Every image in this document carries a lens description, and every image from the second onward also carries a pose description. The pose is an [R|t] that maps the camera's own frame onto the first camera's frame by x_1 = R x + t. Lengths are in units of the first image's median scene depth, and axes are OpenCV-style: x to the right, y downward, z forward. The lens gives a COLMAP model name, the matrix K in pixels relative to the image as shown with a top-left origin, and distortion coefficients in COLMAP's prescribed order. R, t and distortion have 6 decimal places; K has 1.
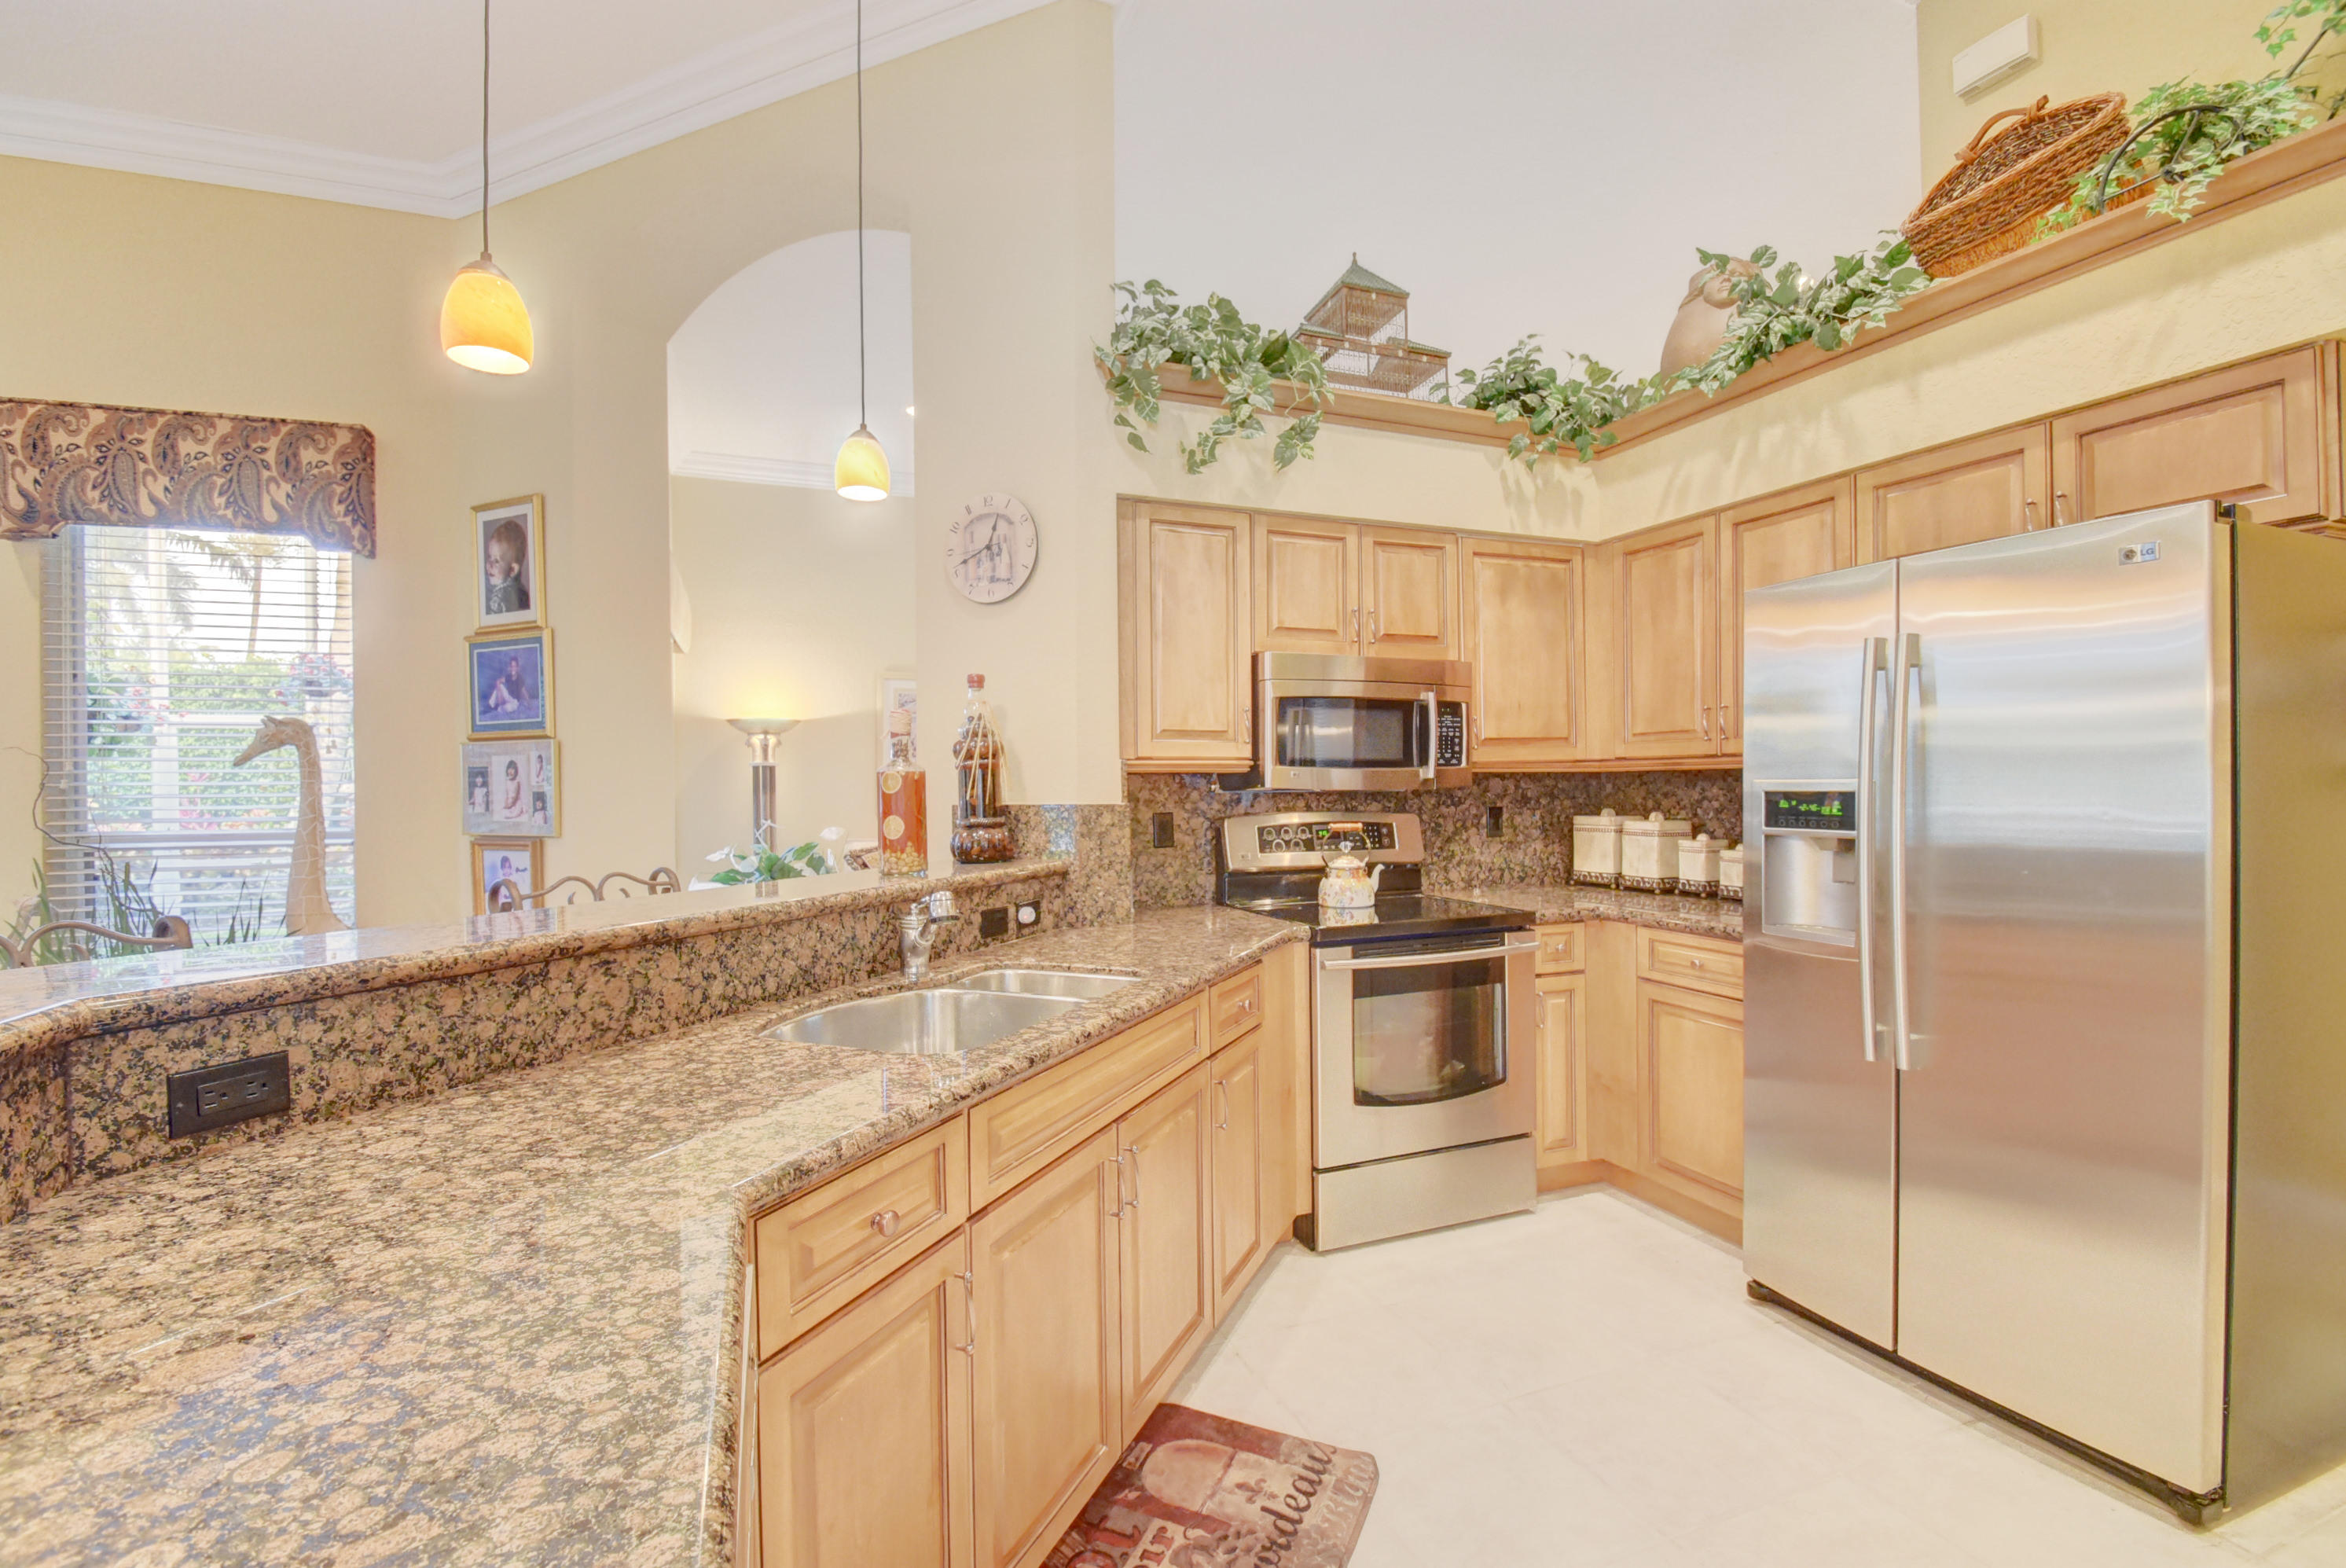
lens RADIAL K [[1035.4, 0, 1166.6], [0, 1035.4, 782.2], [0, 0, 1]] dist [0.007214, -0.013236]
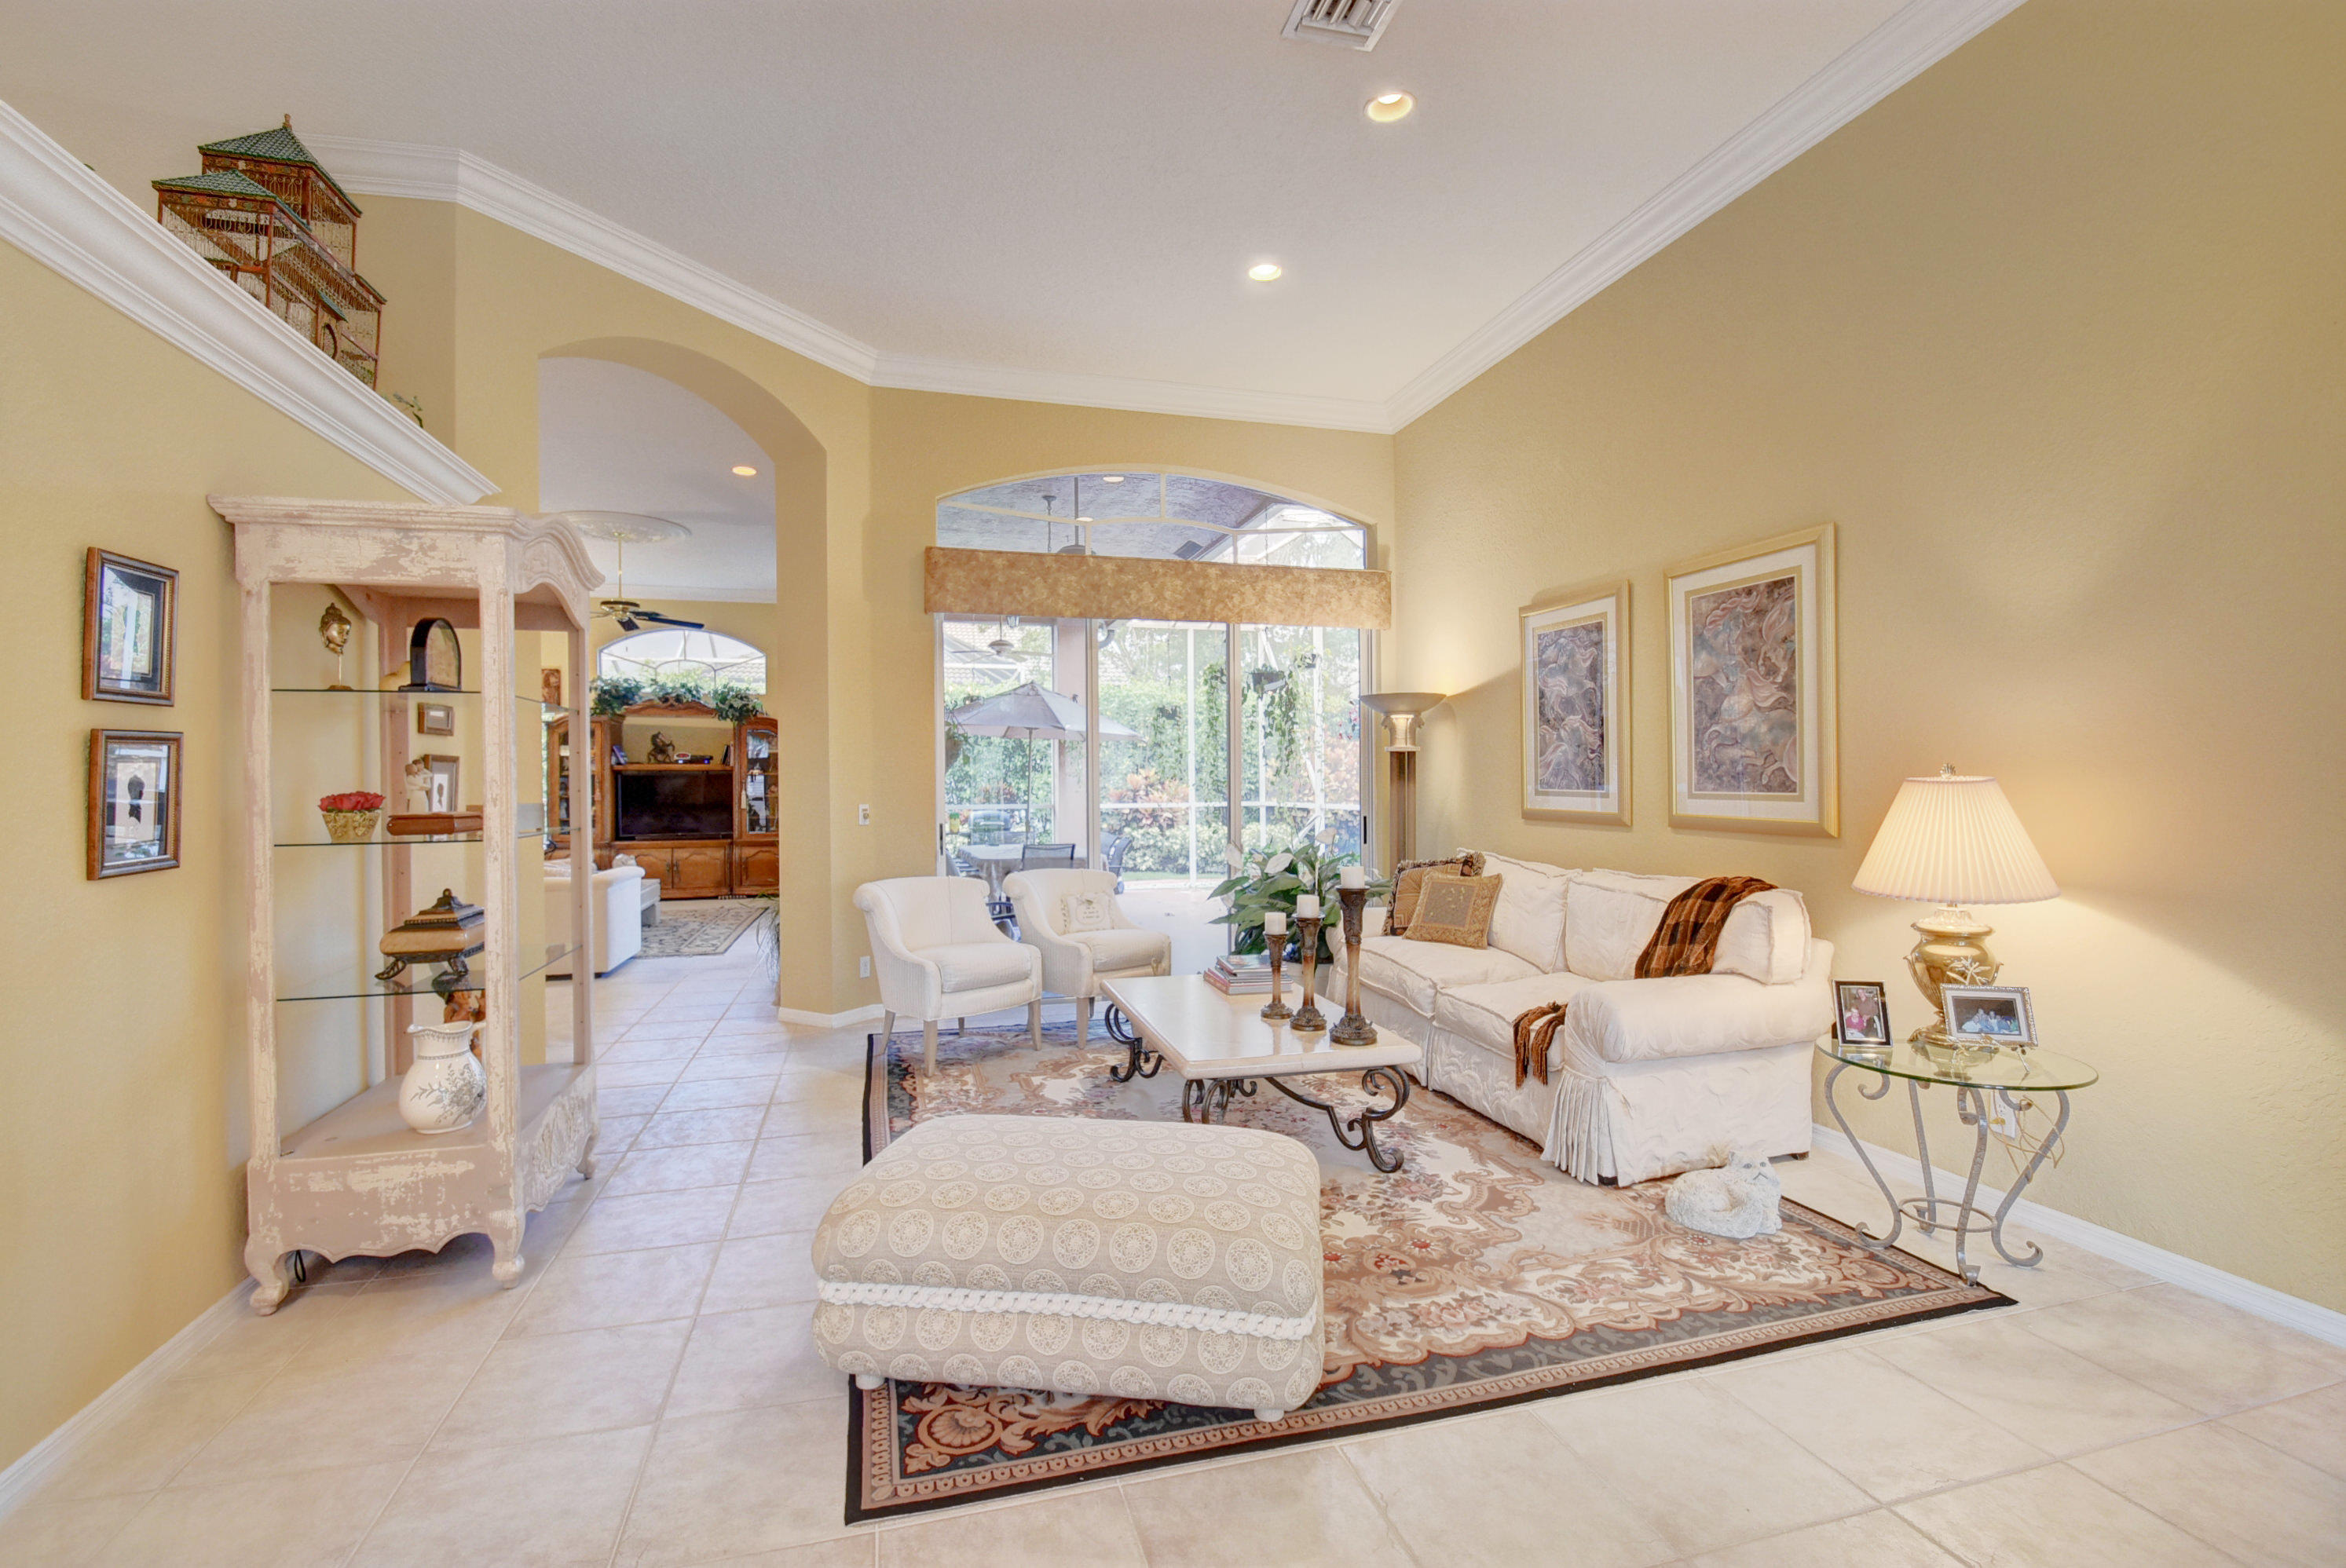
lens RADIAL K [[1030.6, 0, 1162.3], [0, 1030.6, 788.8], [0, 0, 1]] dist [0.009901, -0.014861]
pose [[-0.119445, 0.014602, -0.992733, 1.055794], [0.010104, 0.999858, 0.013491, 0.003303], [0.992789, -0.008419, -0.119576, 2.131141]]
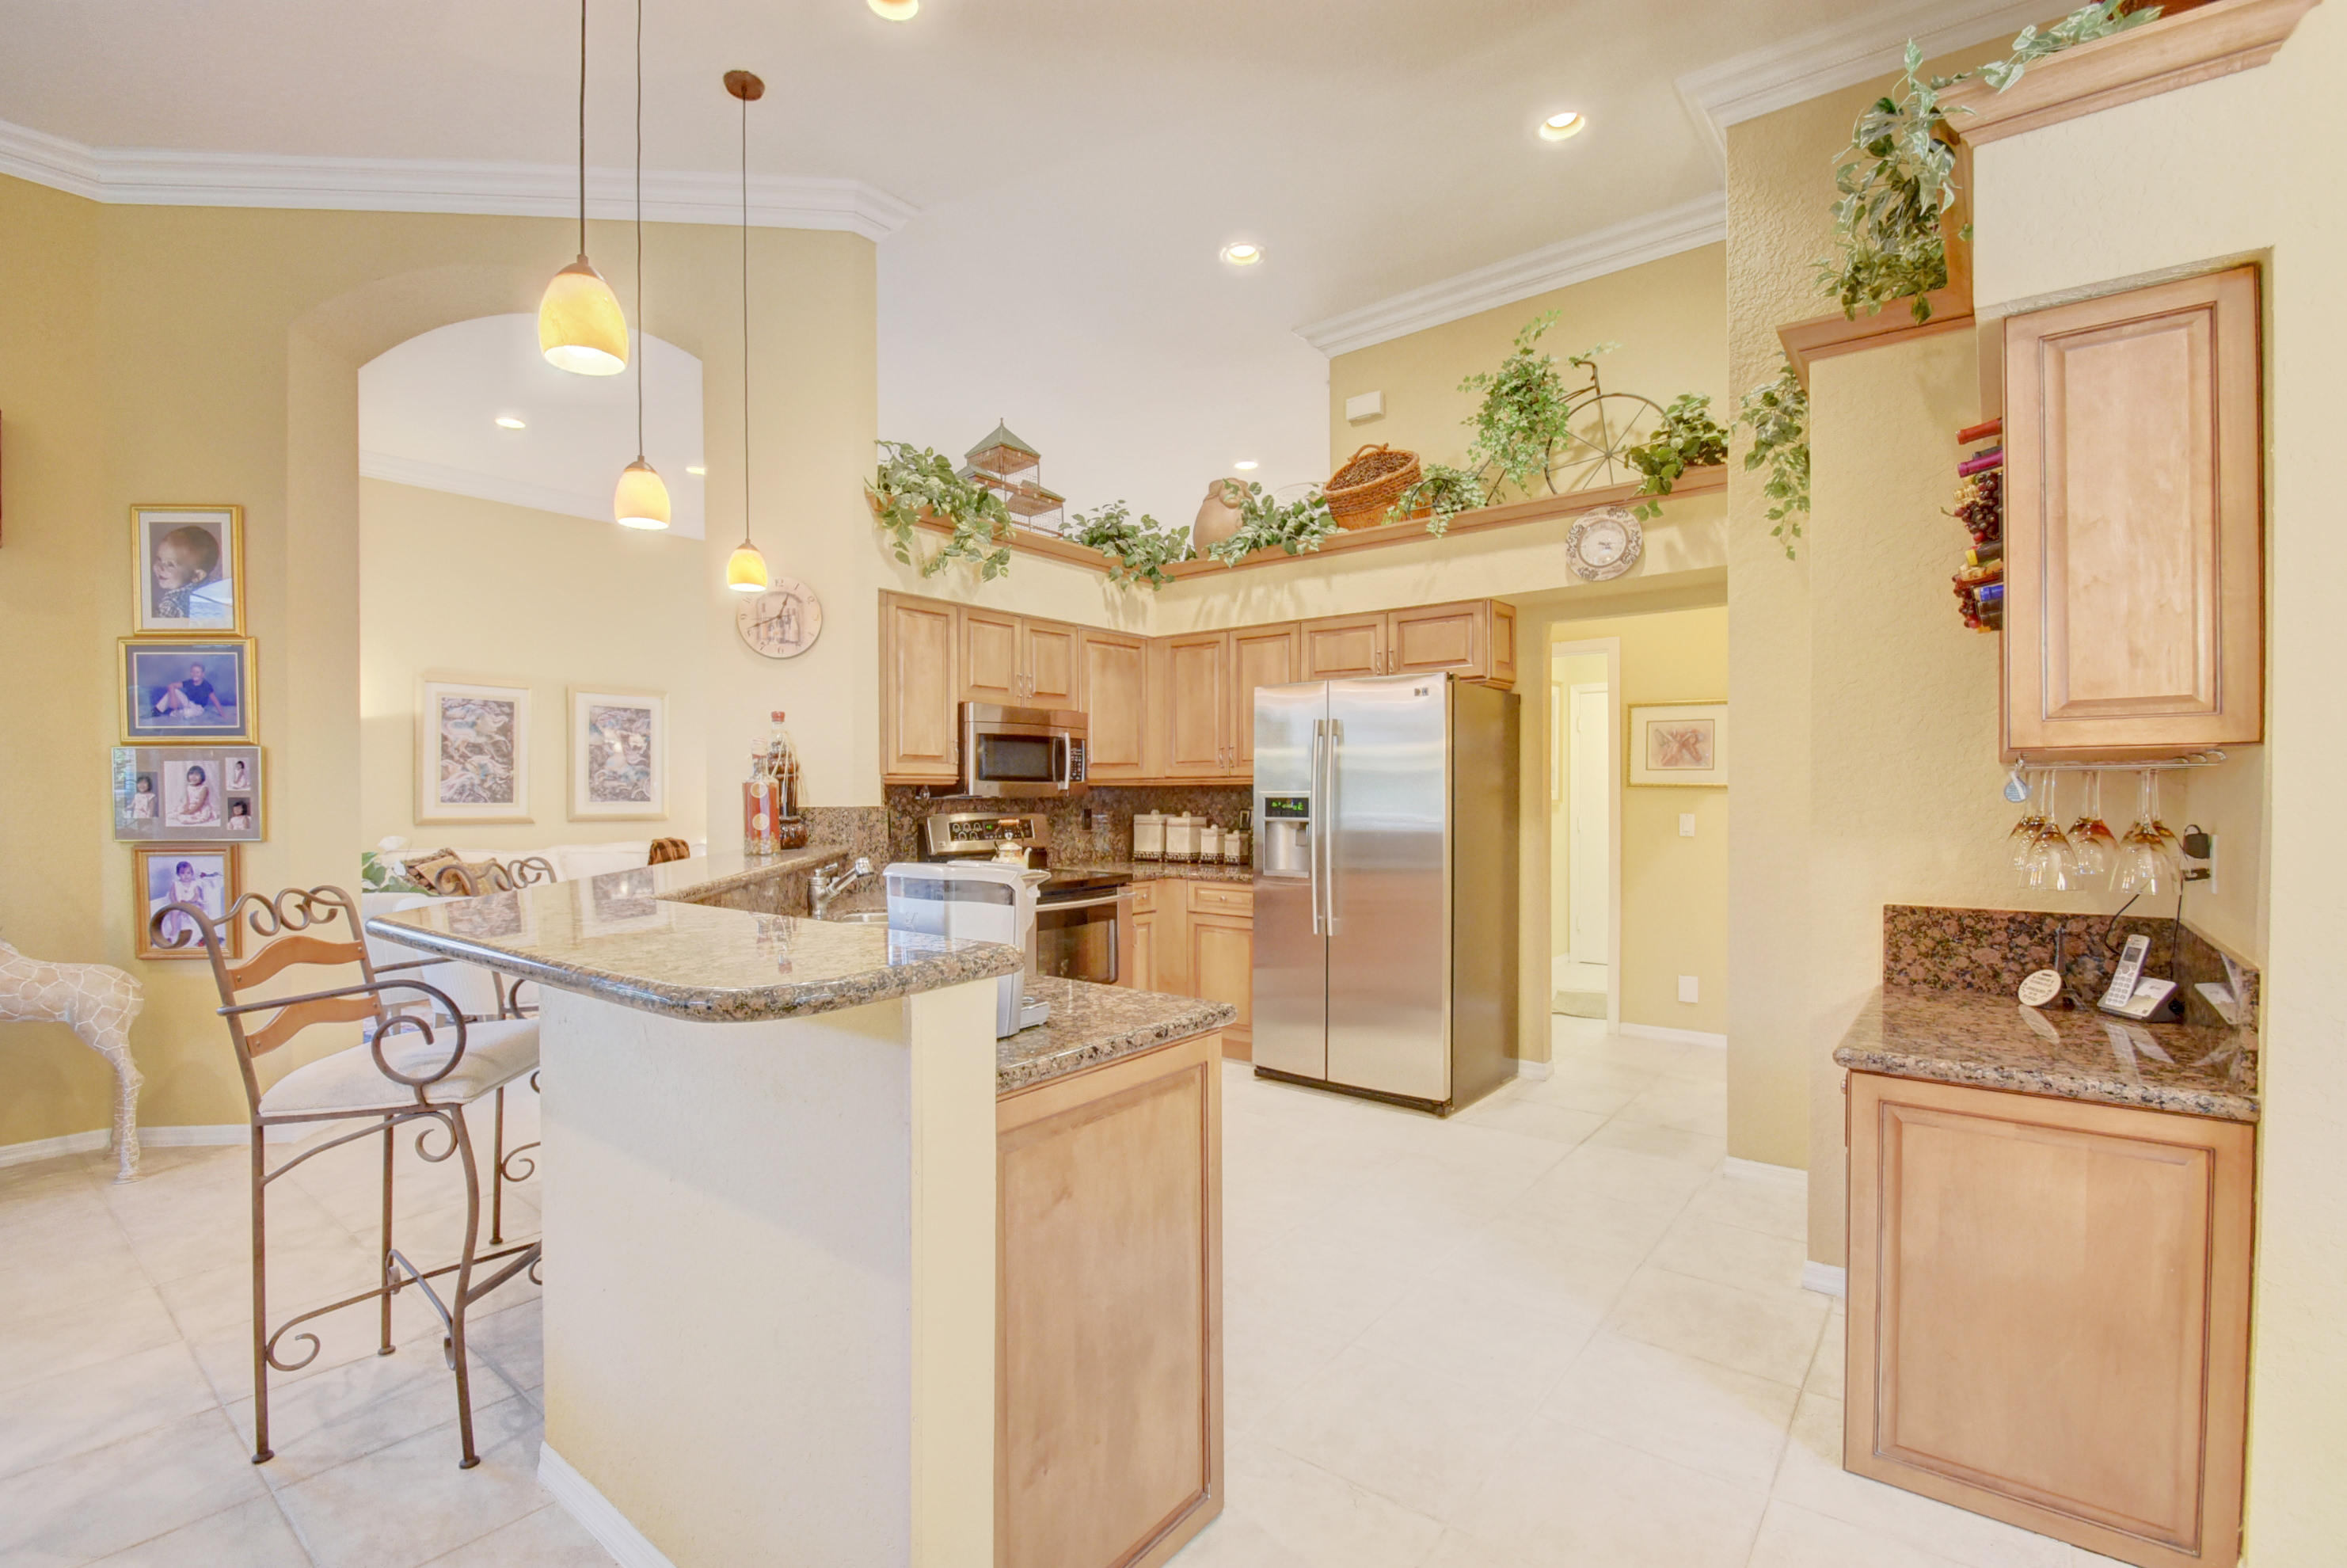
lens RADIAL K [[1035.9, 0, 1167.1], [0, 1035.9, 782.2], [0, 0, 1]] dist [0.007214, -0.013236]
pose [[0.869904, 0.009466, 0.493130, -0.382808], [-0.004782, 0.999931, -0.010759, 0.001373], [-0.493197, 0.007001, 0.869889, -0.409998]]
